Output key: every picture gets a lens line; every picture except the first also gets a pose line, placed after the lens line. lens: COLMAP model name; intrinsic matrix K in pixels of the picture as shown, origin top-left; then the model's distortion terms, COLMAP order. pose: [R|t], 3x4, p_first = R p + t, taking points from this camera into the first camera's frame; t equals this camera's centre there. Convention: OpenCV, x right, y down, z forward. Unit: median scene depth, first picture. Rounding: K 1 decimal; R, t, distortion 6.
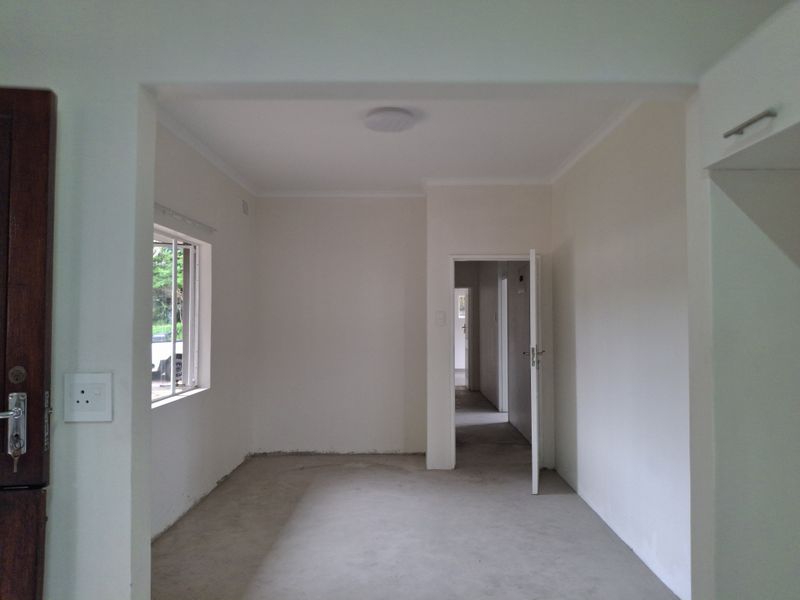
lens RADIAL K [[619.5, 0, 404.2], [0, 619.5, 298.2], [0, 0, 1]] dist [0.010396, -0.003433]
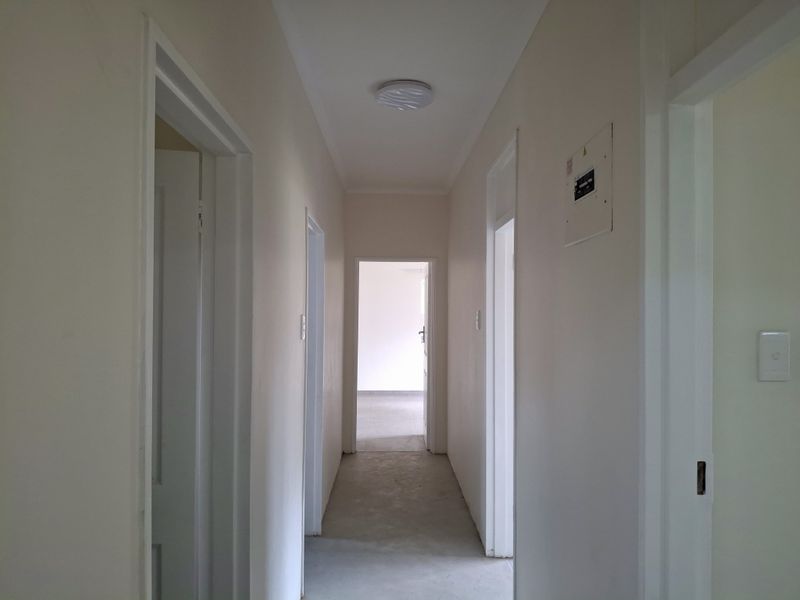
lens RADIAL K [[619.5, 0, 404.2], [0, 619.5, 298.2], [0, 0, 1]] dist [0.010396, -0.003433]
pose [[0.999433, 0.007023, 0.032921, 0.066700], [-0.007723, 0.999746, 0.021180, 0.004552], [-0.032764, -0.021422, 0.999234, 0.470868]]
